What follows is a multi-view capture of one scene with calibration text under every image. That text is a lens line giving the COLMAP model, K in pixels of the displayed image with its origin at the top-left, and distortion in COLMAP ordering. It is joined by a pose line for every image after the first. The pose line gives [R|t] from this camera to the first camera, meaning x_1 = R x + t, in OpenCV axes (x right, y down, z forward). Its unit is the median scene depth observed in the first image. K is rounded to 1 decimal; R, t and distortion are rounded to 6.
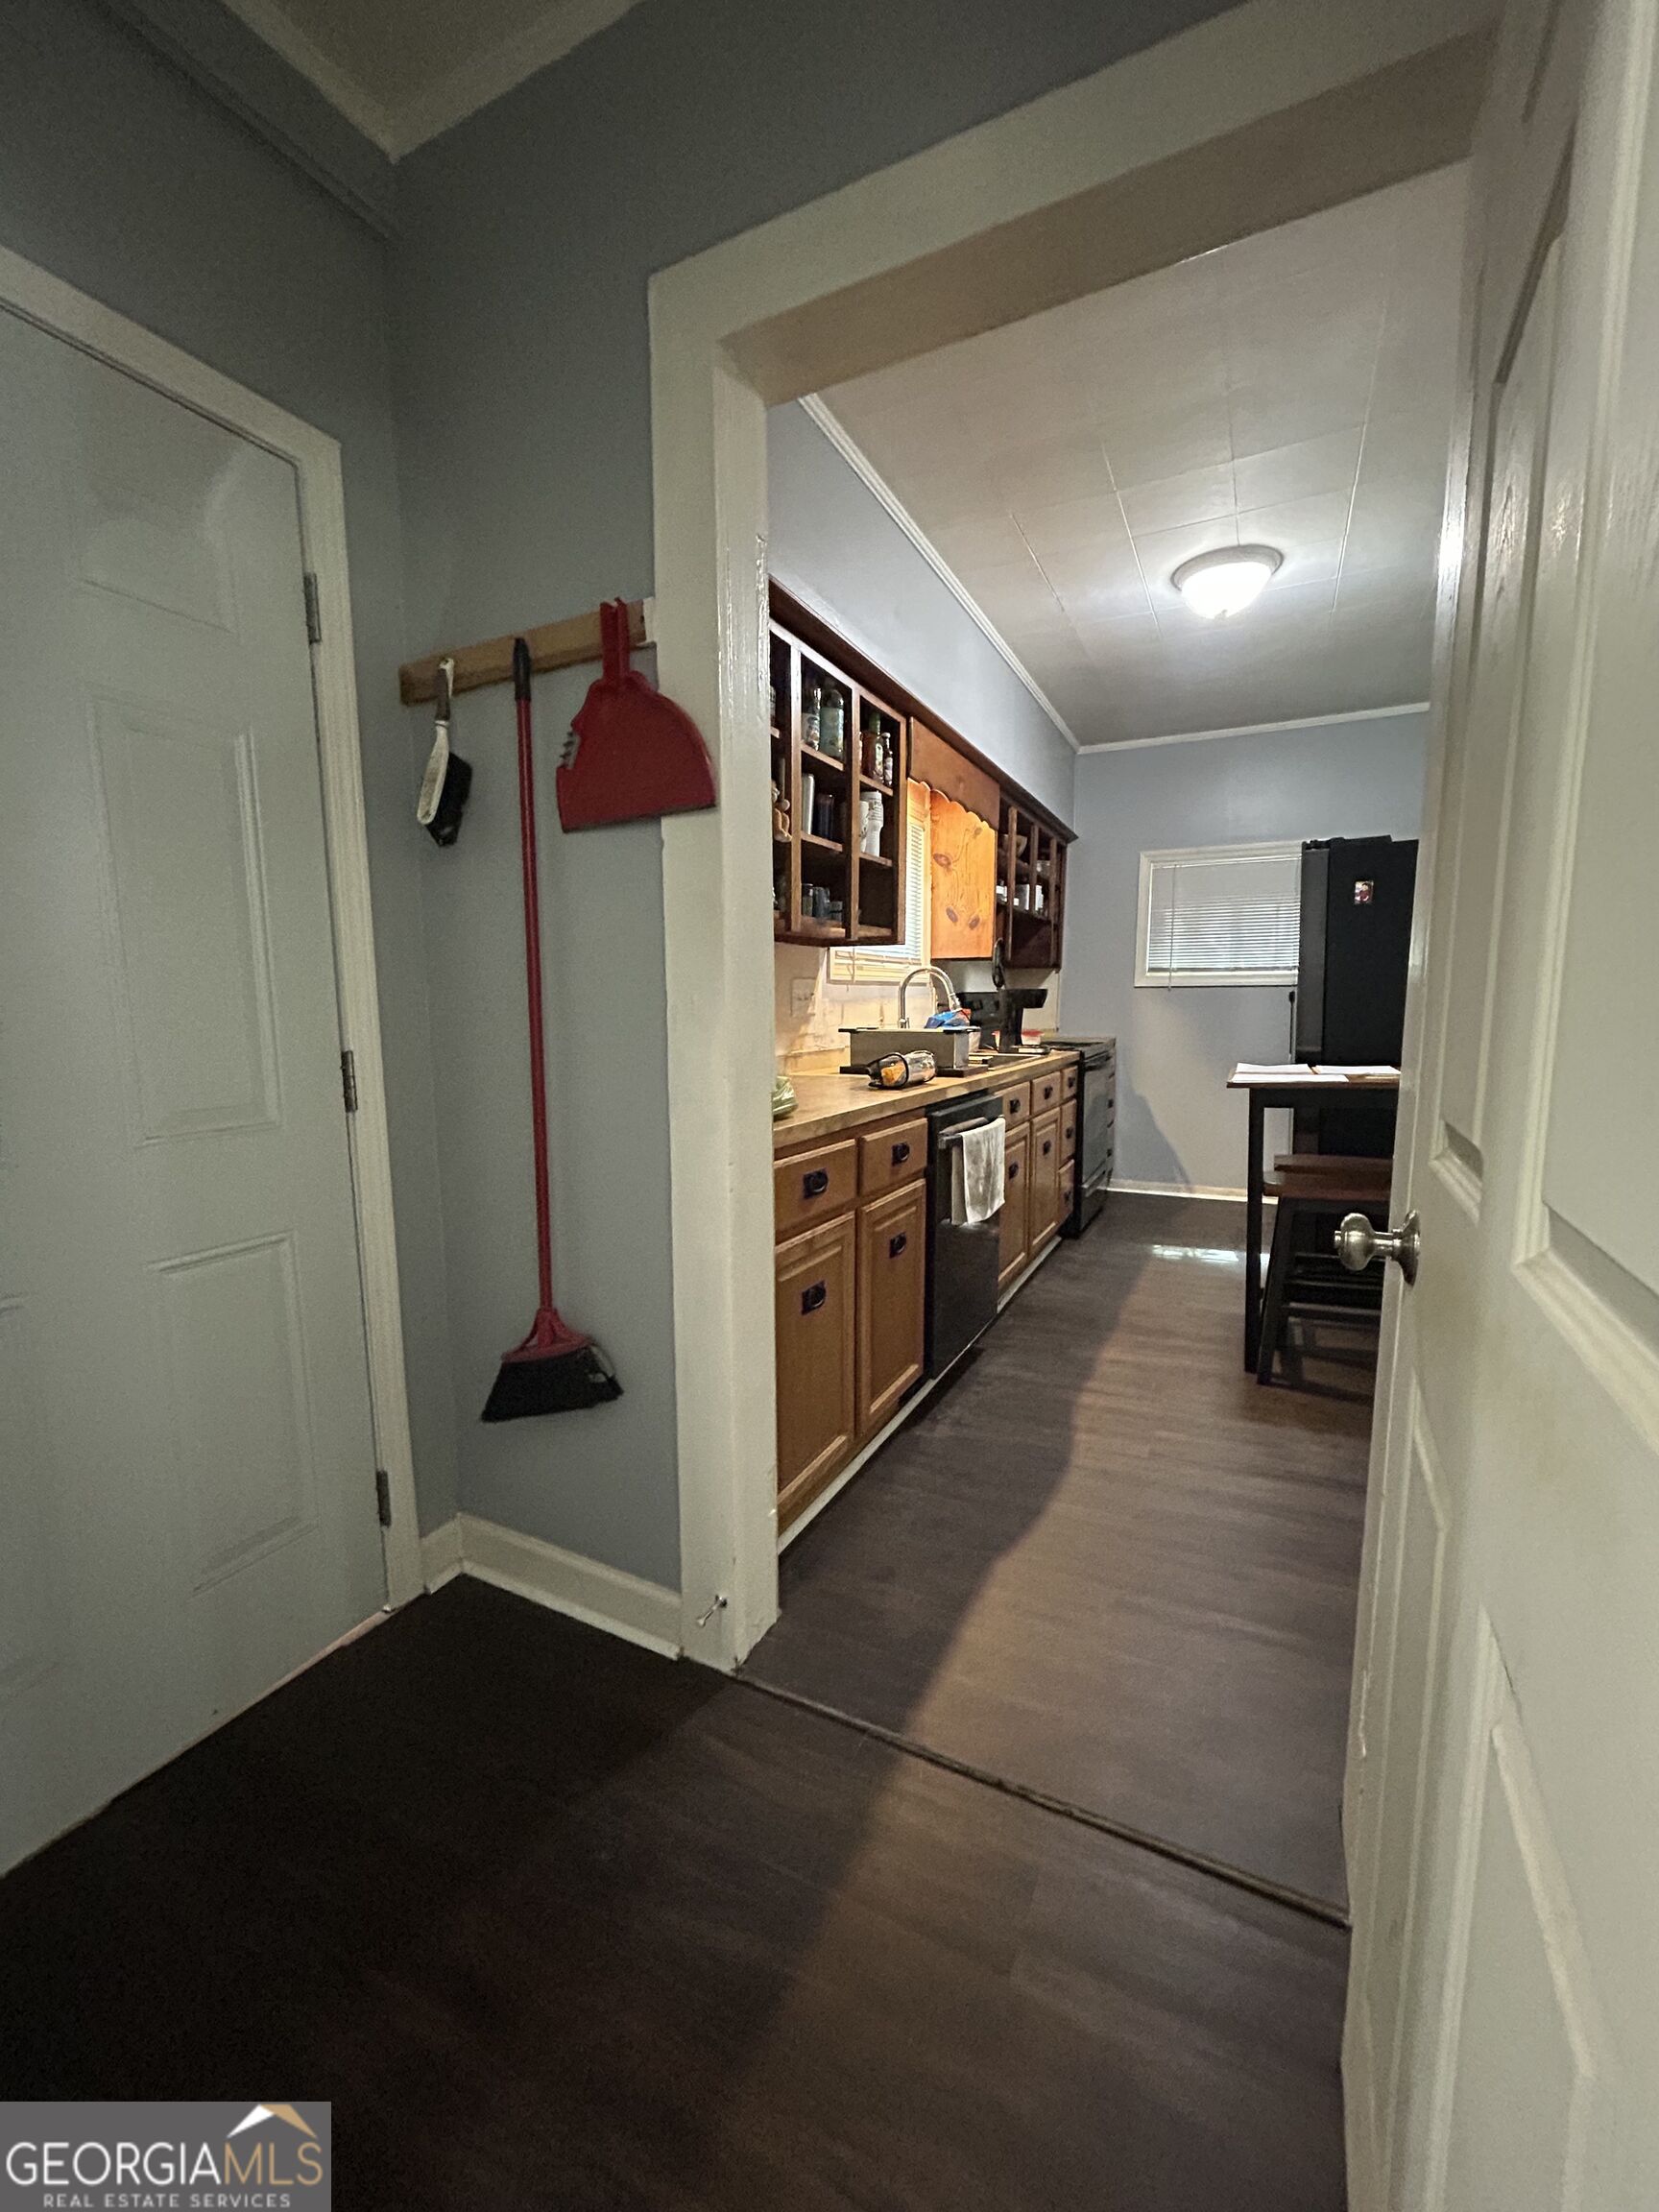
lens RADIAL K [[894.0, 0, 825.7], [0, 894.0, 1115.0], [0, 0, 1]] dist [-0.008326, 0.001293]
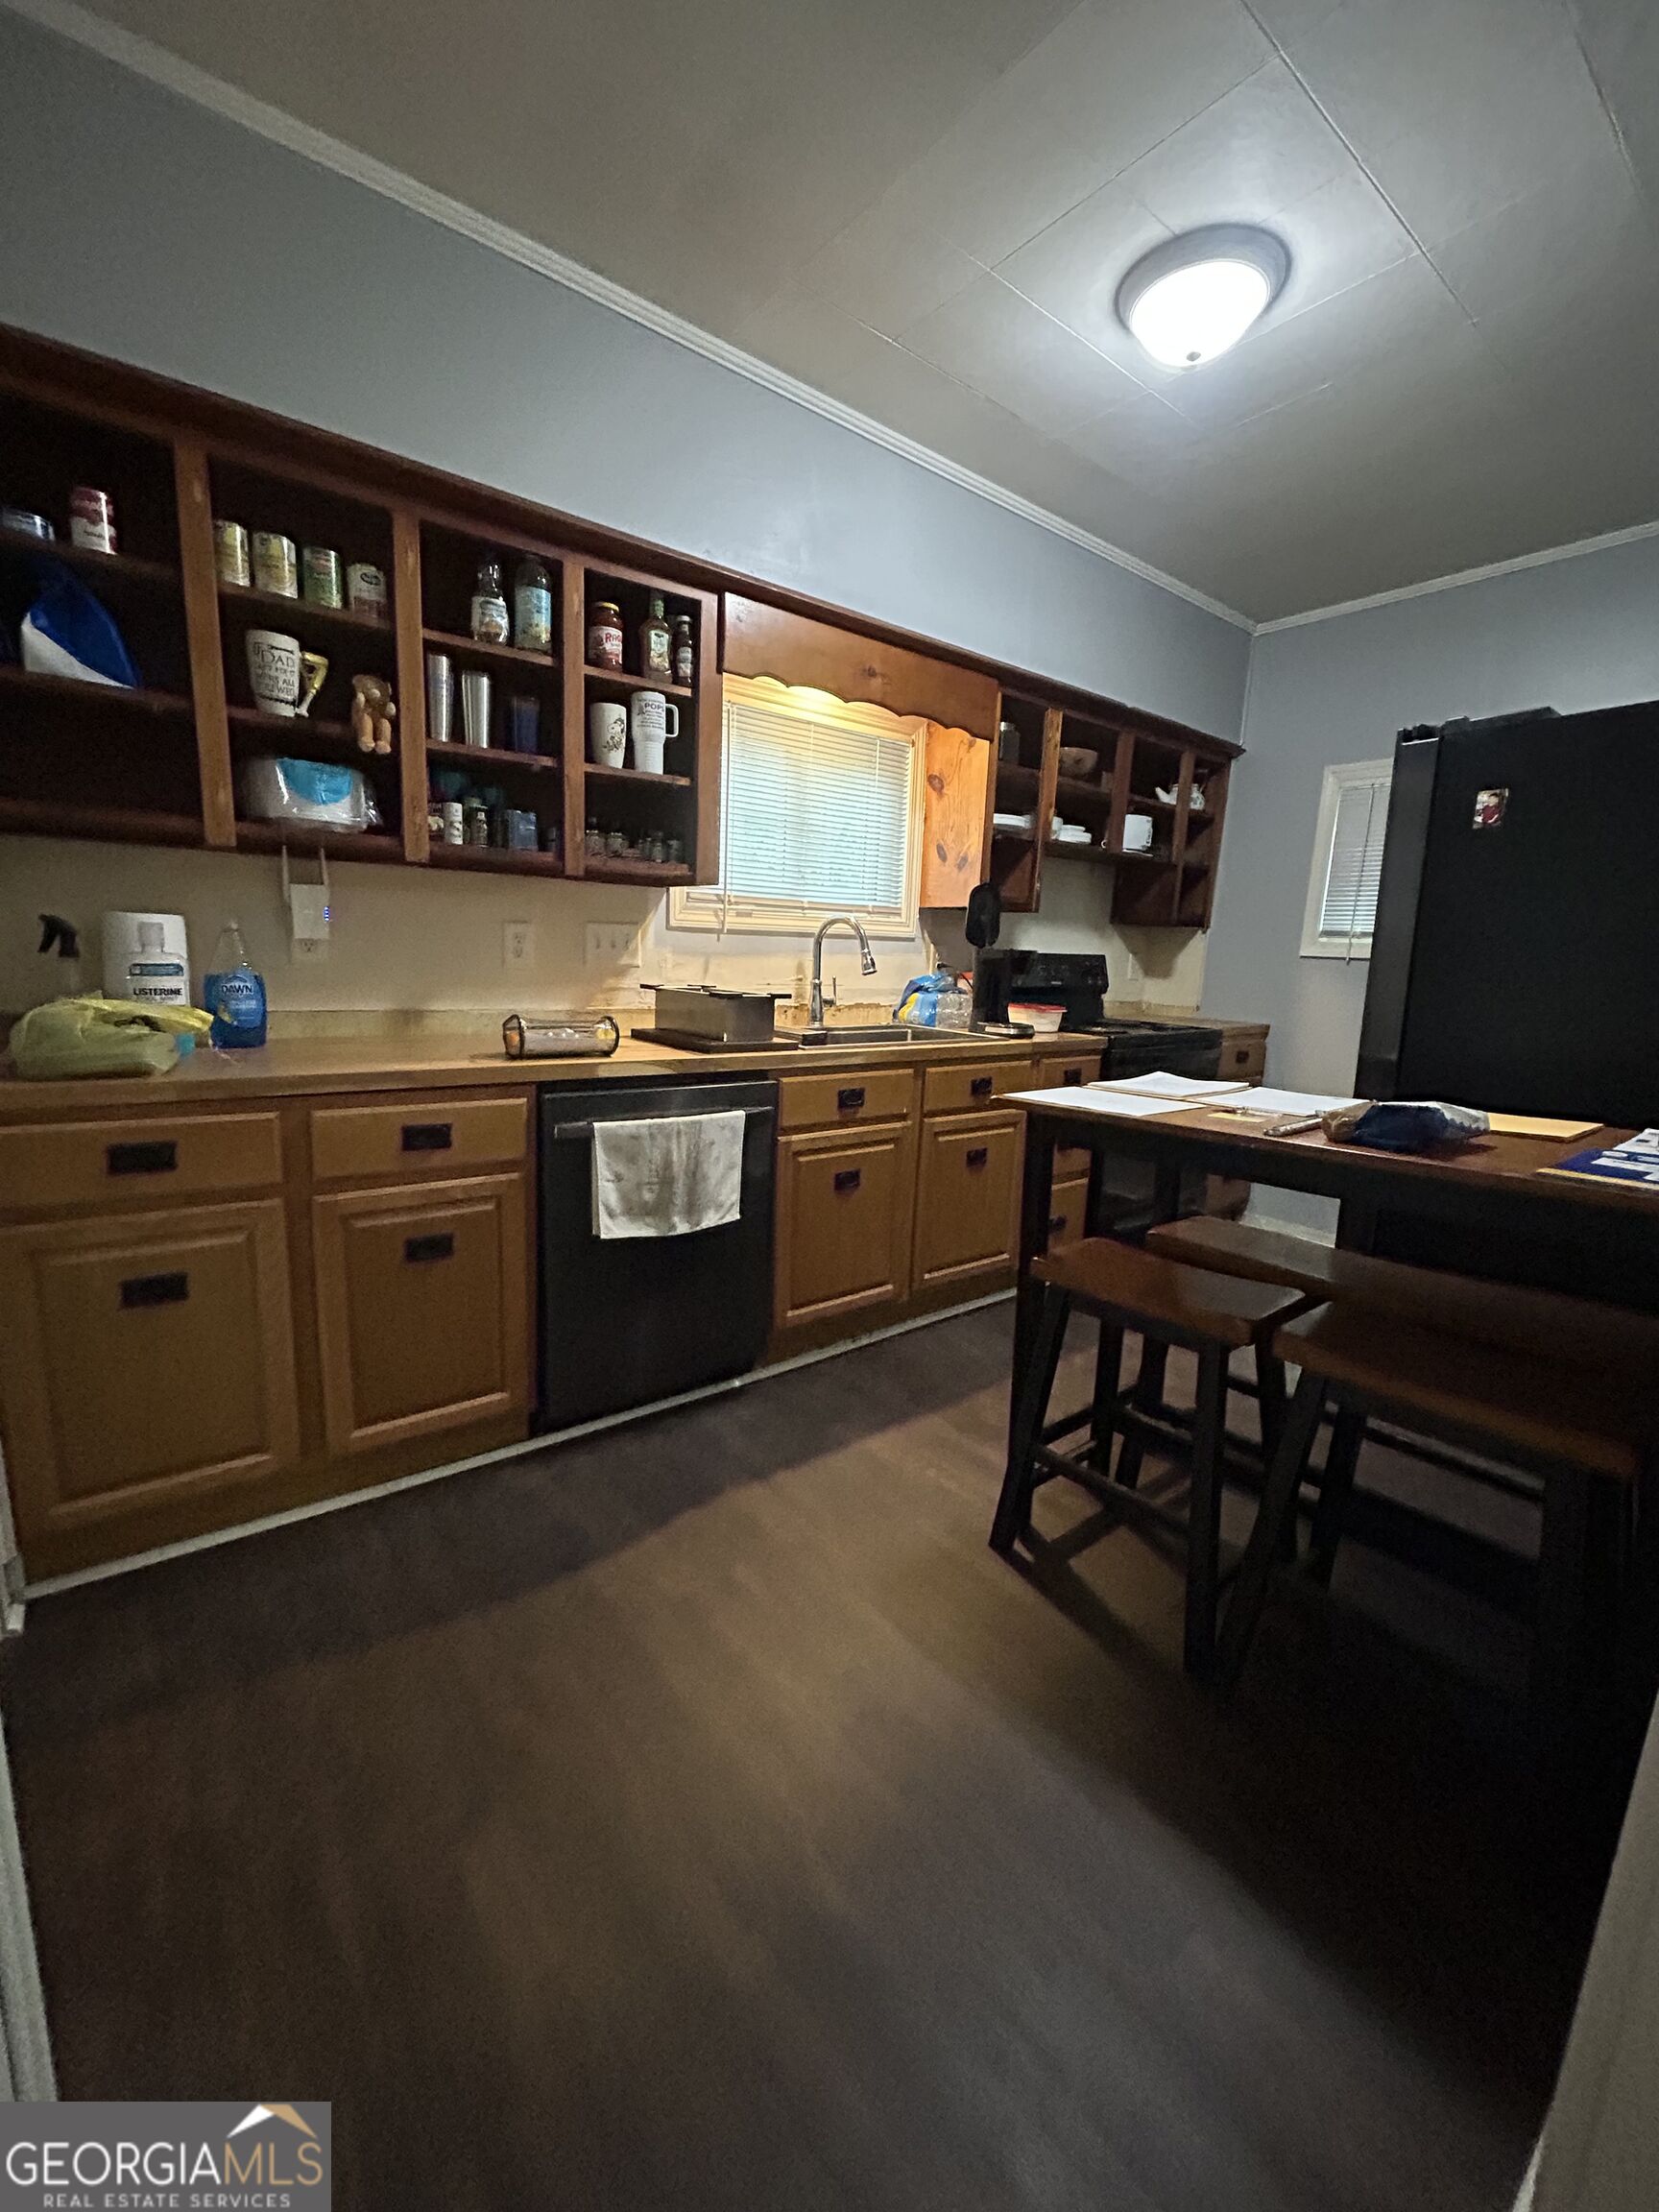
lens RADIAL K [[894.0, 0, 822.5], [0, 894.0, 1116.4], [0, 0, 1]] dist [-0.008326, 0.001293]
pose [[0.900384, 0.120149, -0.418179, 0.536290], [-0.098364, 0.992443, 0.073356, -0.050928], [0.423833, -0.024915, 0.905398, 0.300323]]
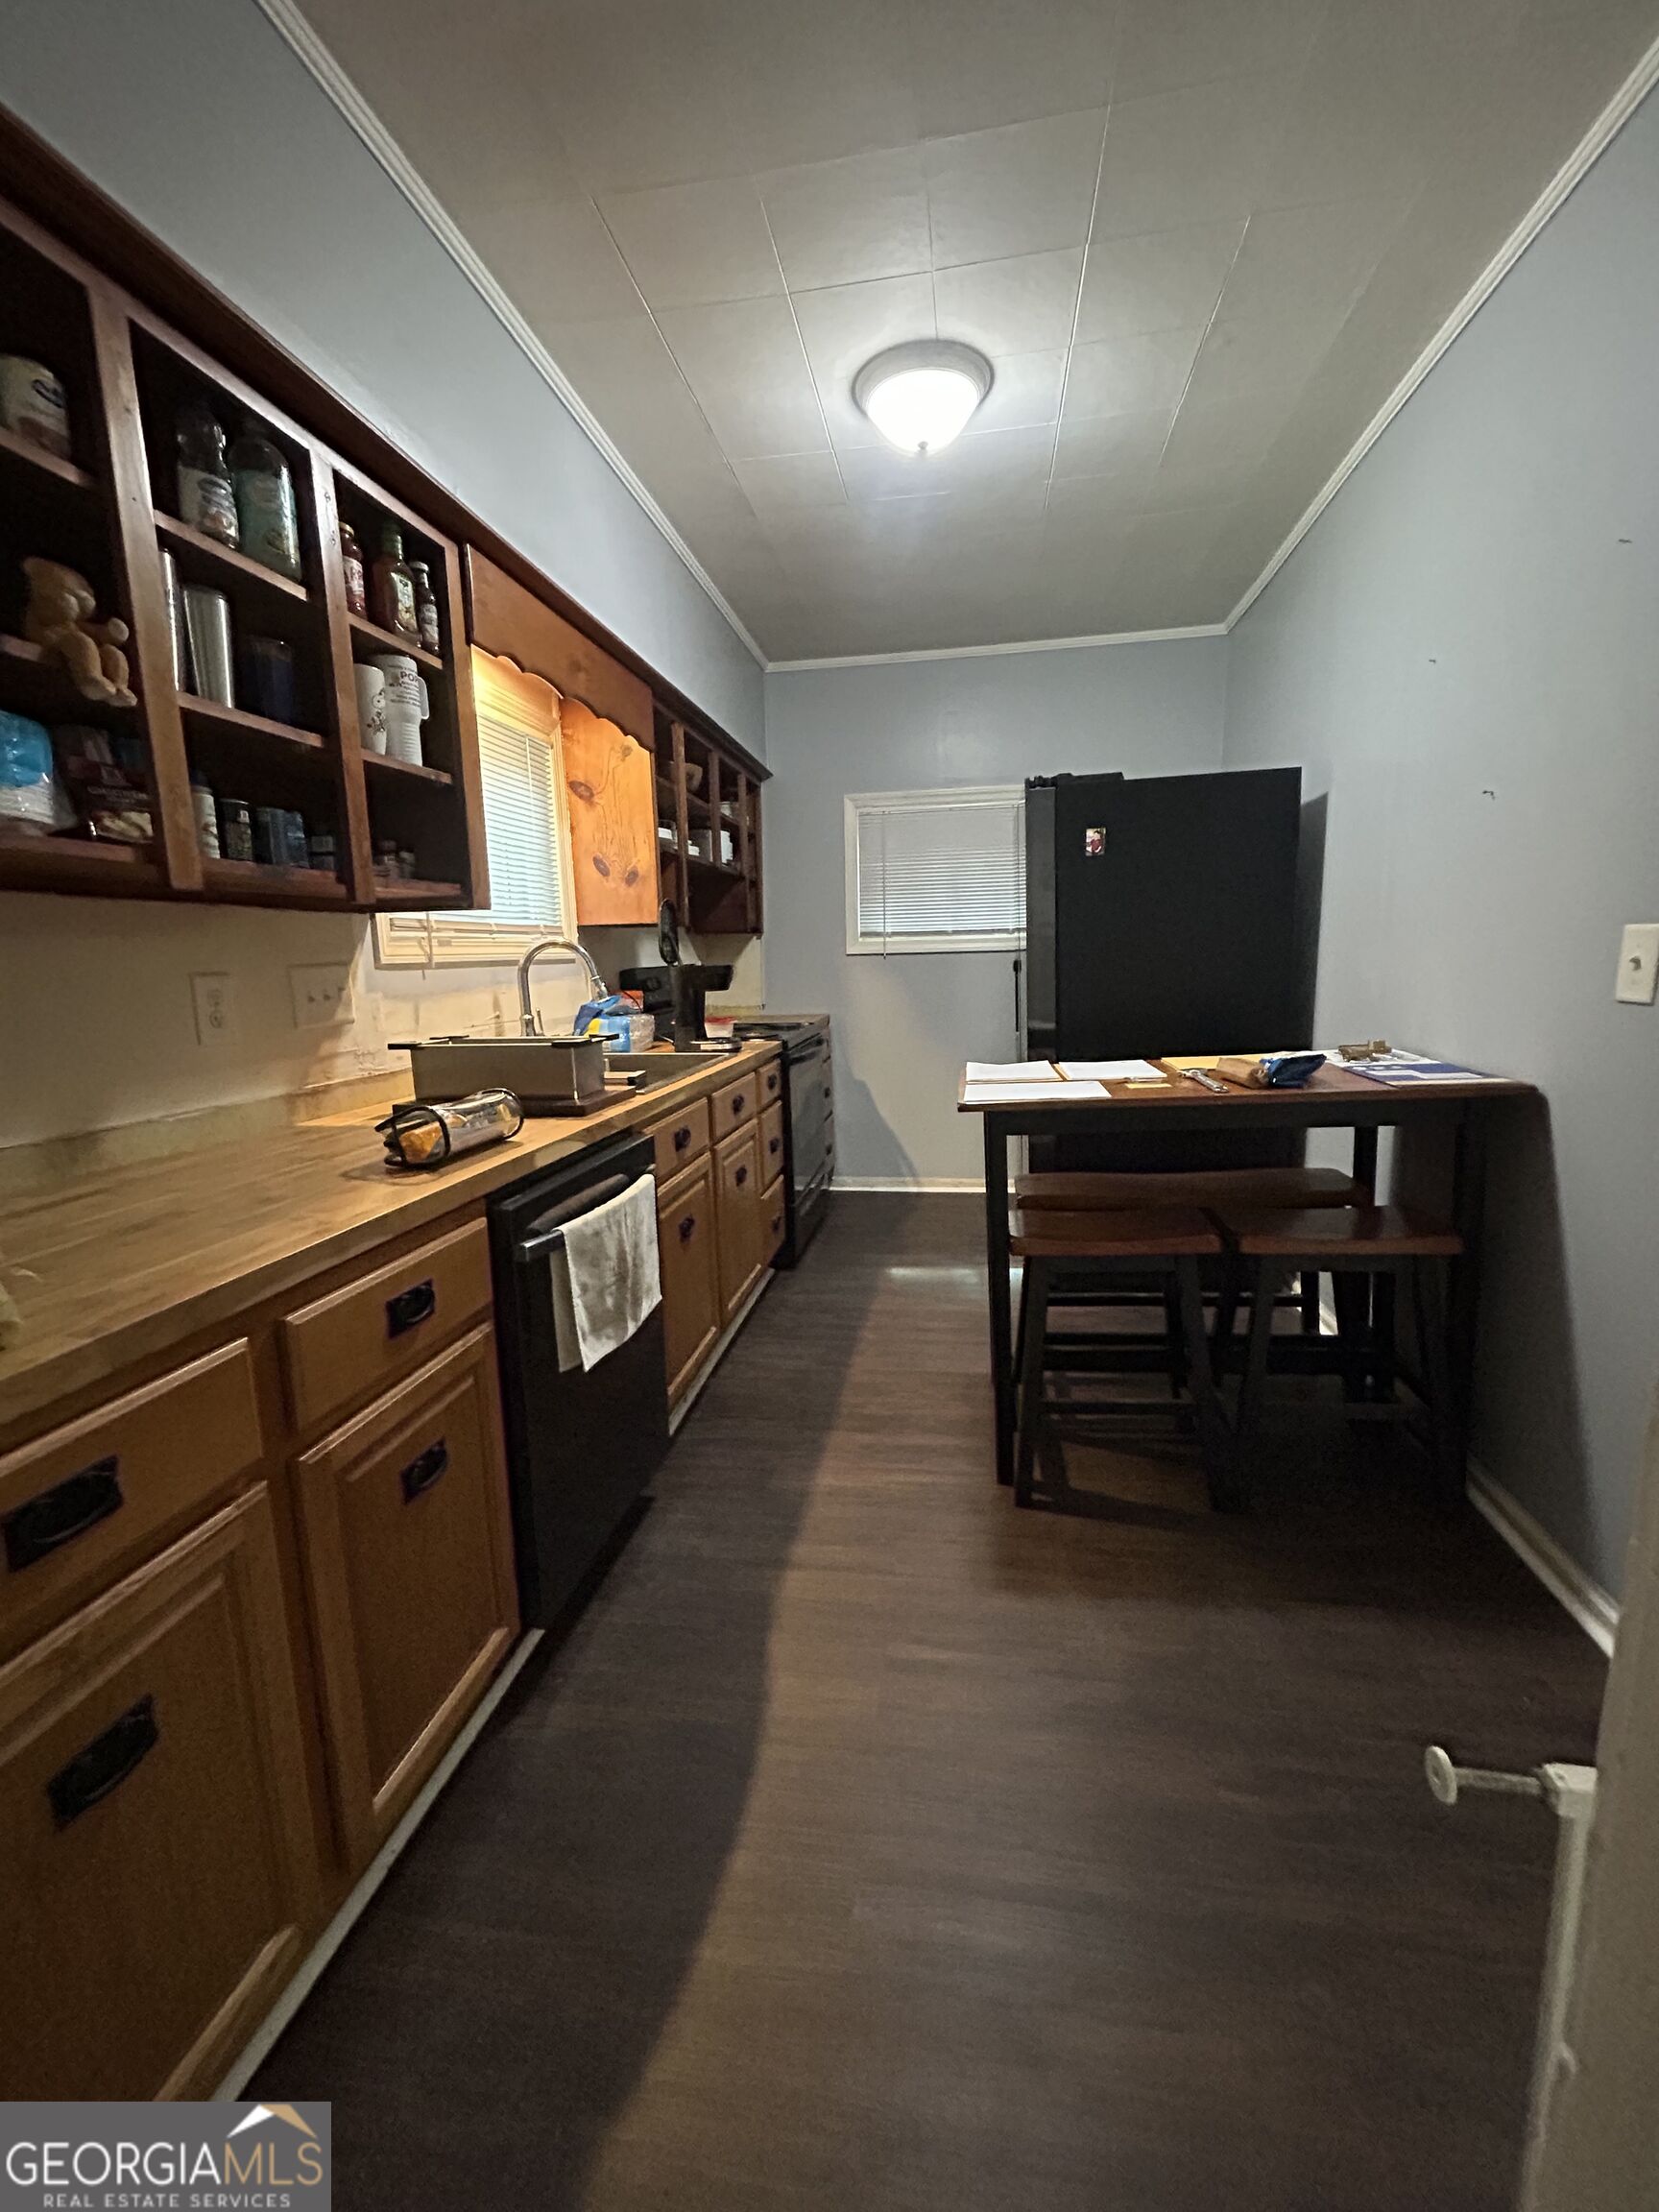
lens RADIAL K [[894.0, 0, 828.7], [0, 894.0, 1115.3], [0, 0, 1]] dist [-0.008326, 0.001293]
pose [[0.956560, -0.069054, 0.283239, 0.129250], [0.055964, 0.996968, 0.054060, -0.062795], [-0.286114, -0.035861, 0.957524, 0.302472]]
